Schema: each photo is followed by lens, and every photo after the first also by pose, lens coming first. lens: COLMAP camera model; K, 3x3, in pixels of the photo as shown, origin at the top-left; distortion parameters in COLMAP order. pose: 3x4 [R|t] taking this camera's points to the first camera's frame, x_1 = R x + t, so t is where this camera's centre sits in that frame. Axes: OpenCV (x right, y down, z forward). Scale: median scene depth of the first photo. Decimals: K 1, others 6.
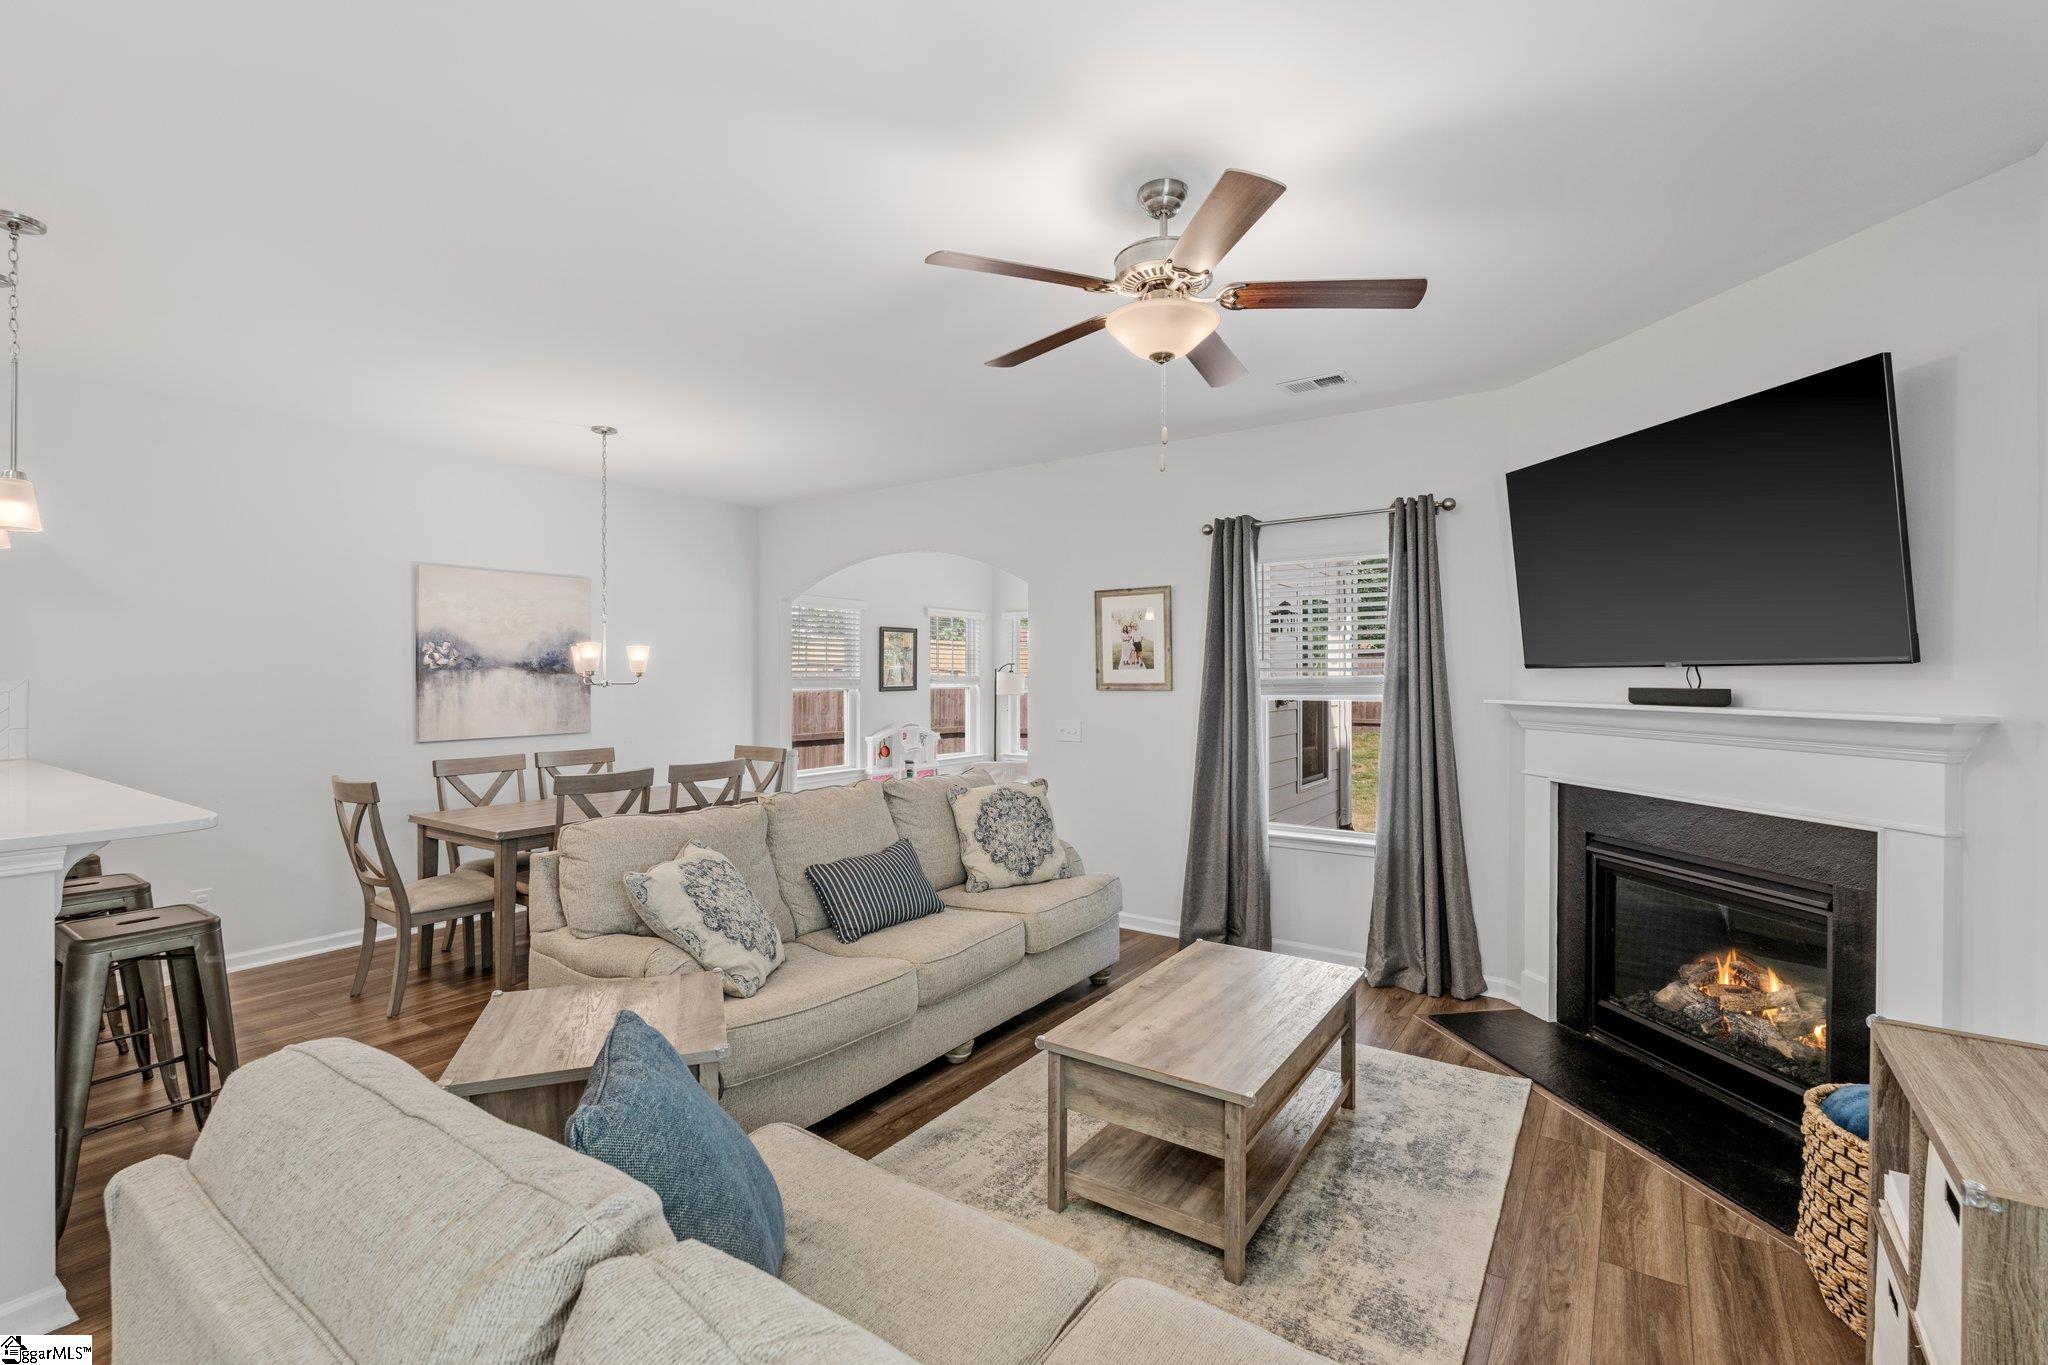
lens RADIAL K [[892.2, 0, 1031.7], [0, 892.2, 676.0], [0, 0, 1]] dist [-0.009405, 0.002375]
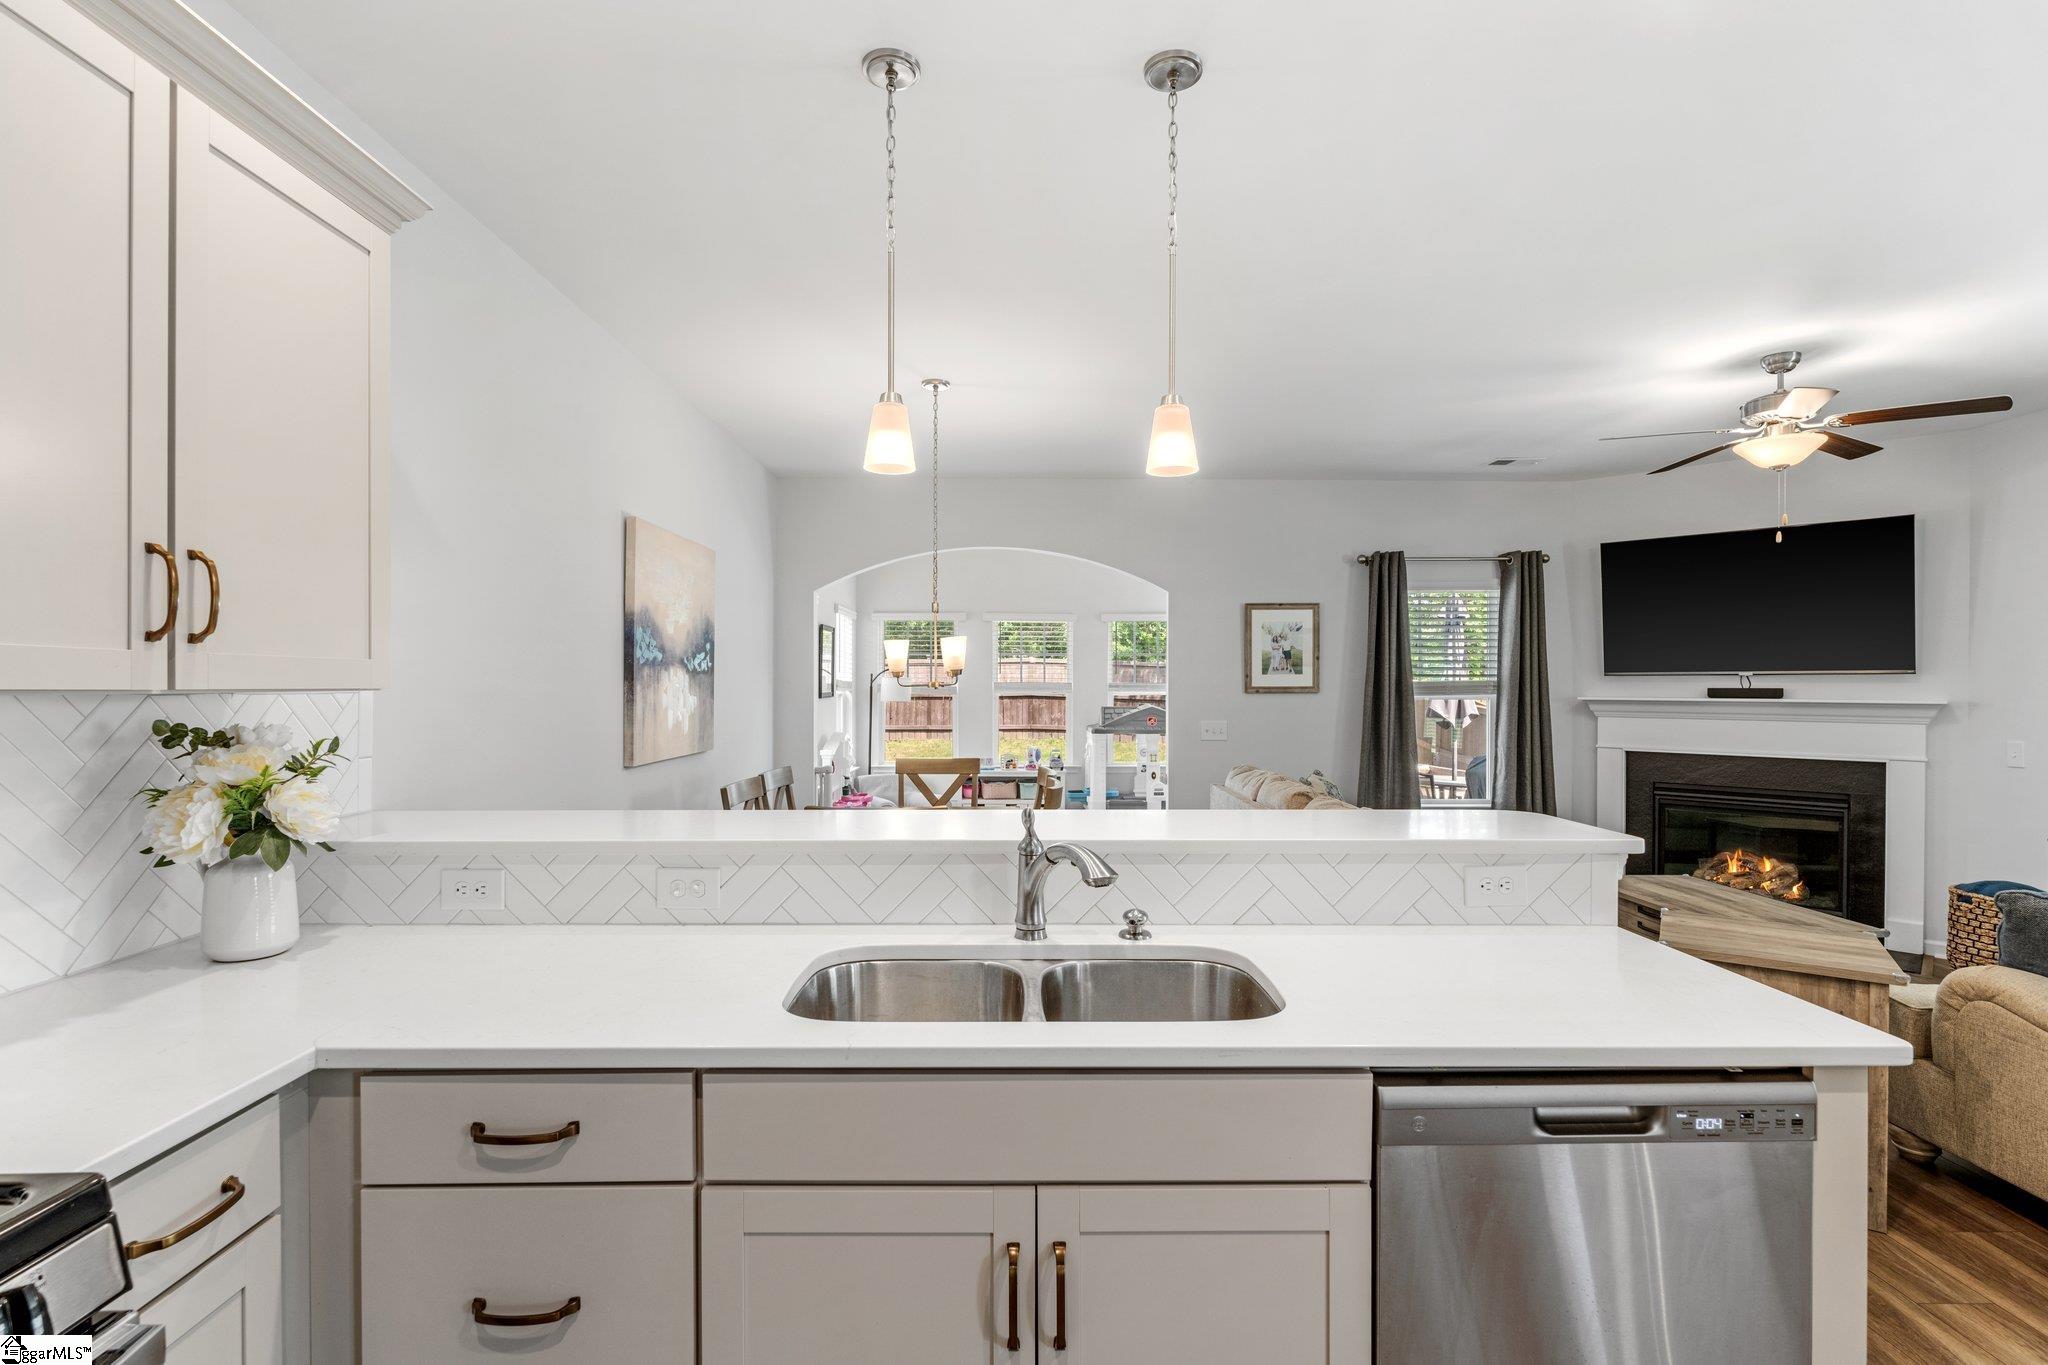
lens RADIAL K [[950.7, 0, 1021.0], [0, 950.7, 684.6], [0, 0, 1]] dist [-0.002352, -0.000437]
pose [[0.819430, 0.003830, 0.573167, -0.922810], [-0.002682, 0.999992, -0.002847, 0.010762], [-0.573174, 0.000796, 0.819434, 0.210178]]
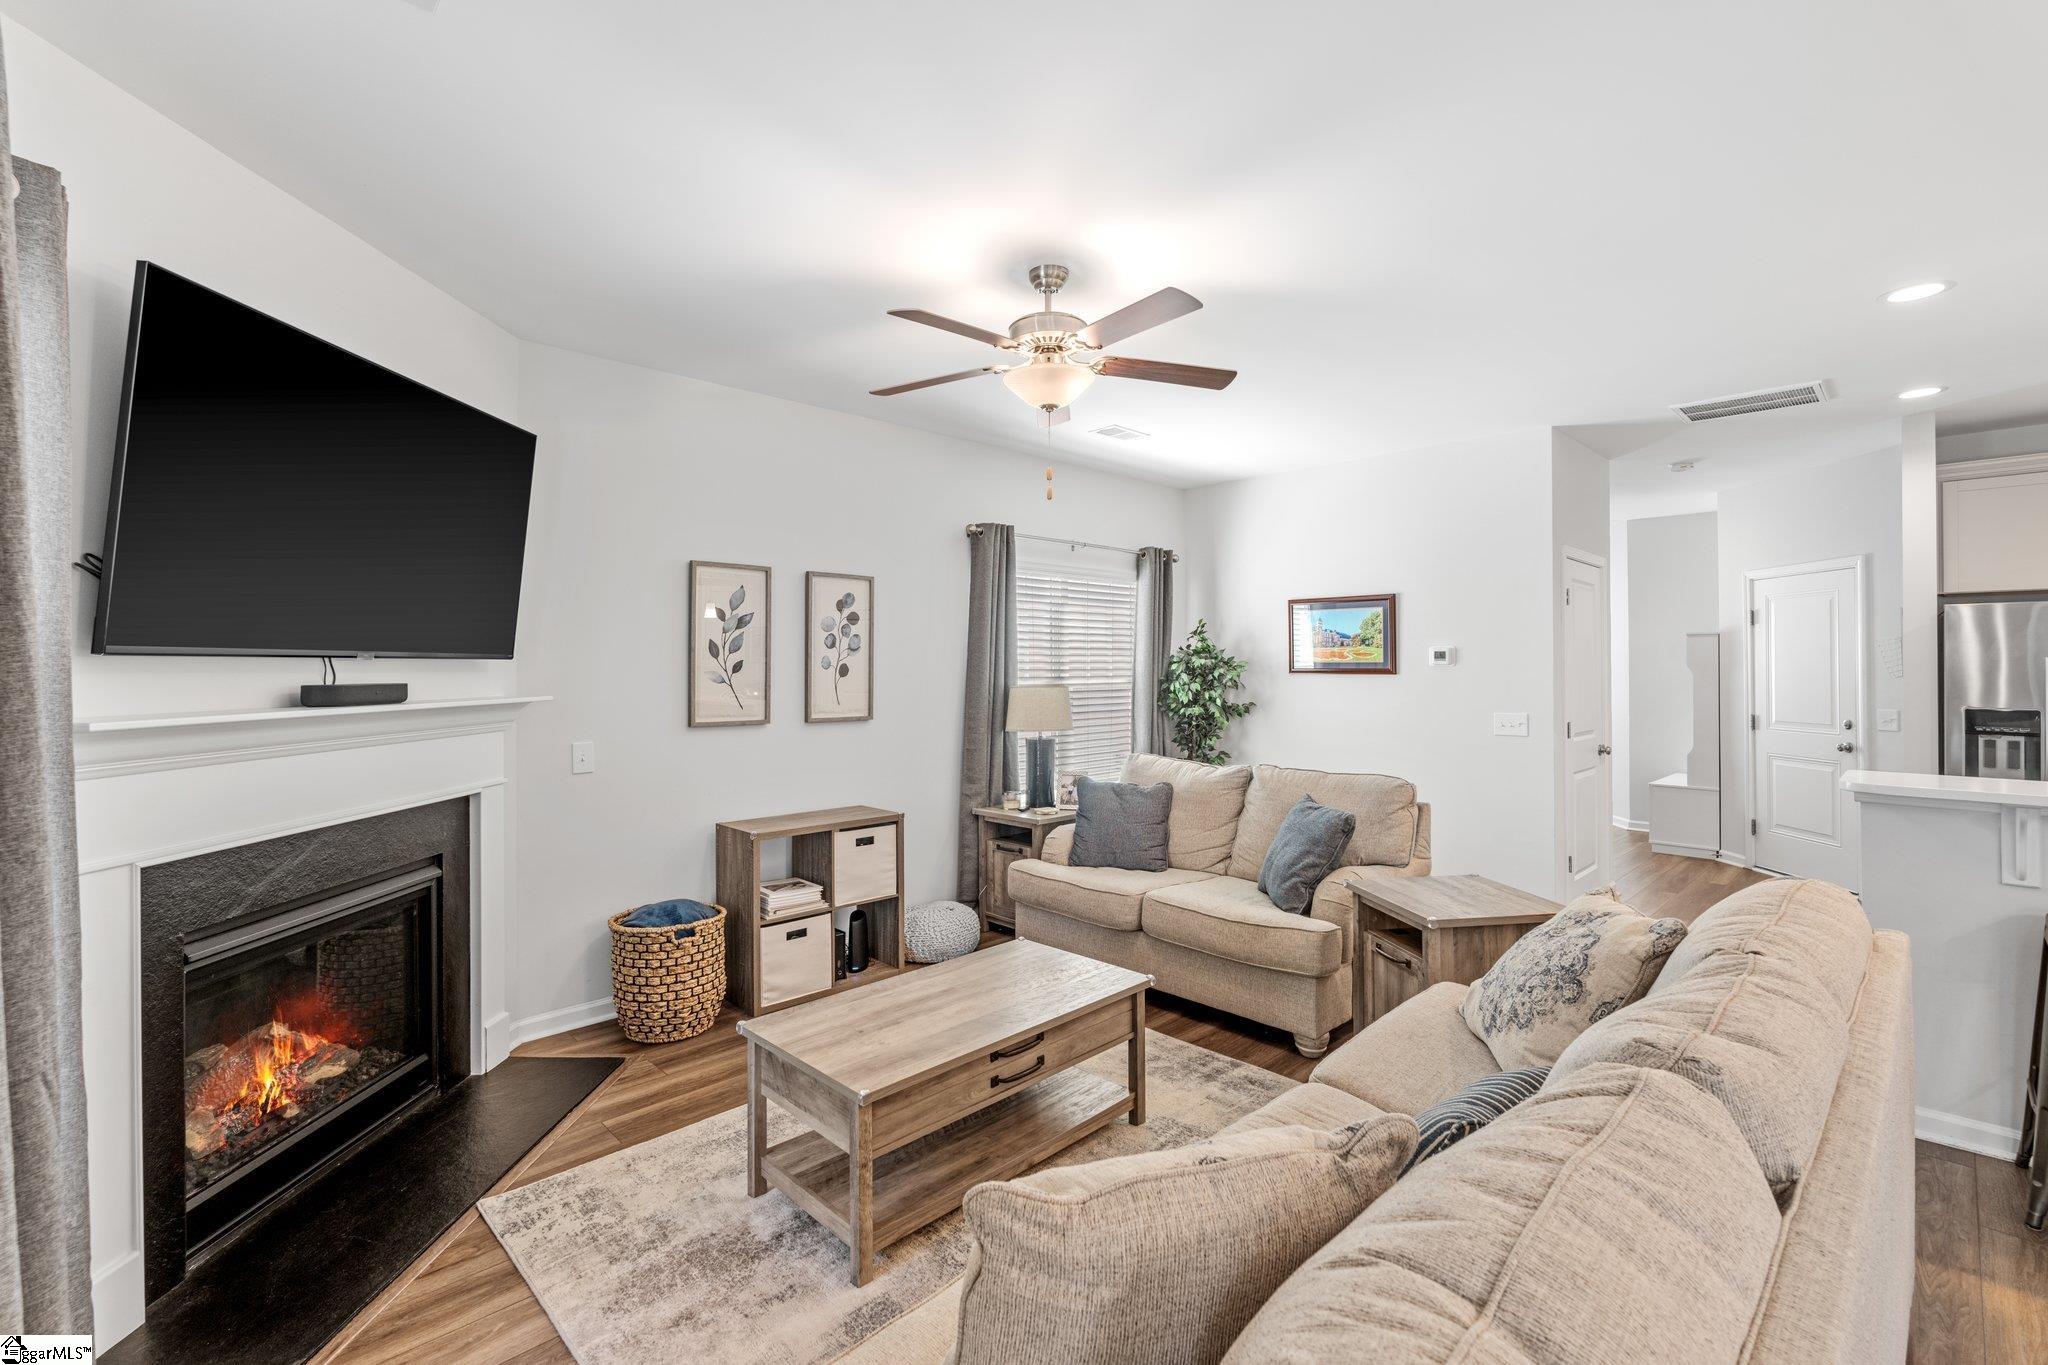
lens RADIAL K [[937.6, 0, 1033.1], [0, 937.6, 661.7], [0, 0, 1]] dist [0.010248, 0.000414]
pose [[-0.981557, 0.001997, 0.191159, -0.043366], [0.002159, 0.999997, 0.000642, -0.004725], [-0.191157, 0.001043, -0.981559, 1.148252]]
